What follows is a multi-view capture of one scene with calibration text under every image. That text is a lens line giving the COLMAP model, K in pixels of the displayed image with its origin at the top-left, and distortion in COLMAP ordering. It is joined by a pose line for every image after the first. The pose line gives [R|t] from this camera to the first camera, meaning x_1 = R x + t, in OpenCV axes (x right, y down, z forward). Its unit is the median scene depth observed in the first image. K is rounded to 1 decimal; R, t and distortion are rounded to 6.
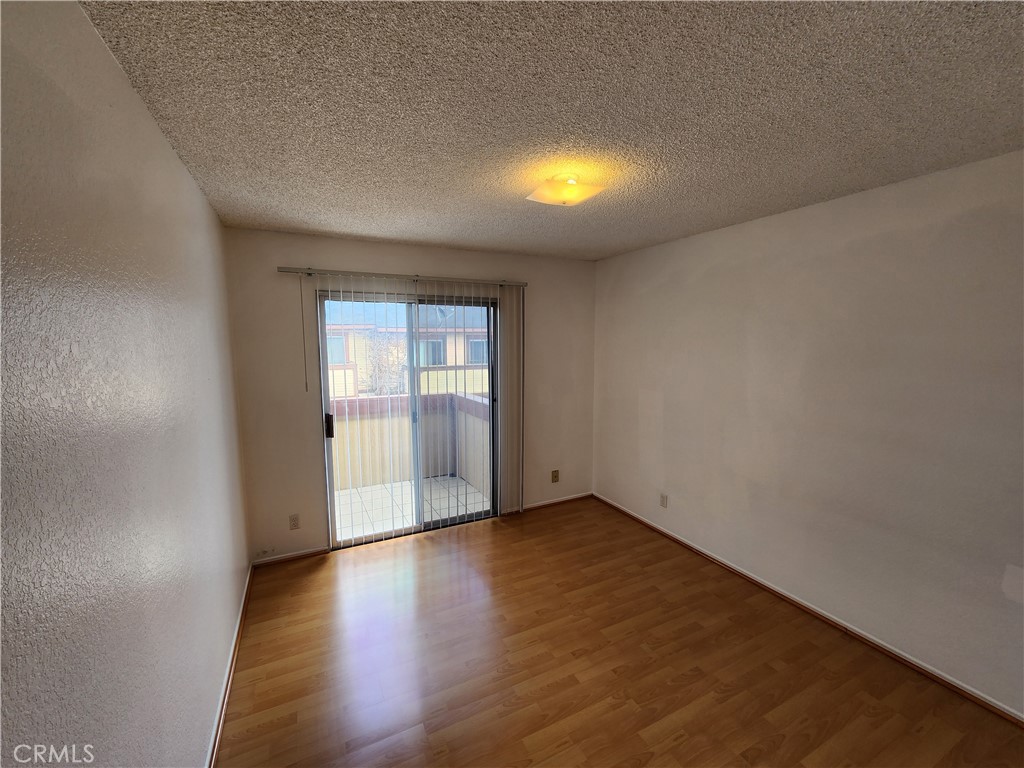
lens RADIAL K [[420.9, 0, 509.4], [0, 420.9, 382.4], [0, 0, 1]] dist [-0.001694, 0.001500]
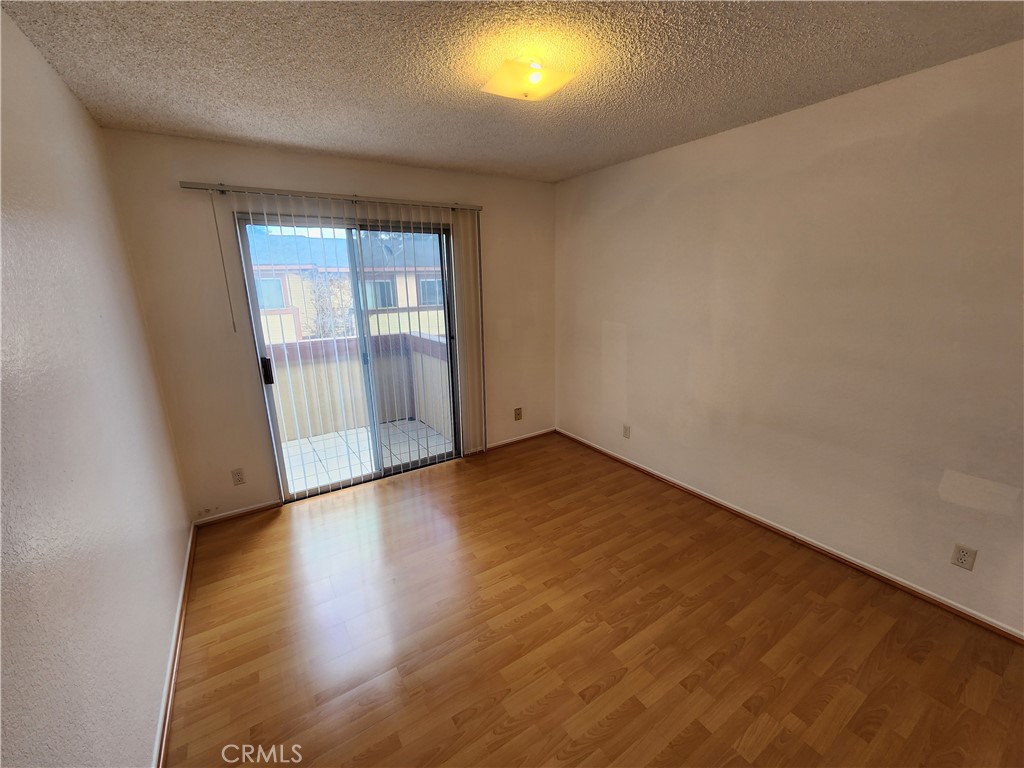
lens RADIAL K [[420.9, 0, 513.1], [0, 420.9, 382.4], [0, 0, 1]] dist [-0.001694, 0.001500]
pose [[0.992891, -0.043362, 0.110846, -0.012705], [0.028064, 0.990309, 0.136020, 0.026213], [-0.115670, -0.131942, 0.984486, 0.073854]]
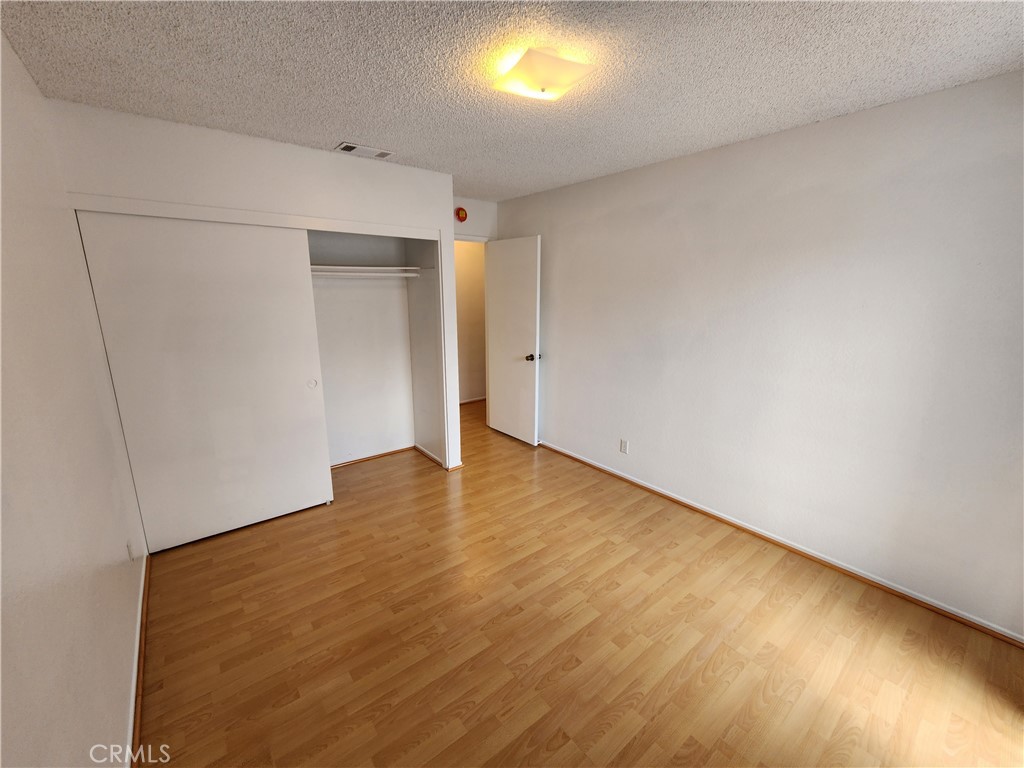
lens RADIAL K [[420.9, 0, 511.3], [0, 420.9, 384.5], [0, 0, 1]] dist [-0.001694, 0.001500]
pose [[-0.976471, 0.051791, -0.209336, 0.304095], [-0.019341, 0.945786, 0.324213, -0.119603], [0.214778, 0.320633, -0.922532, 1.503218]]
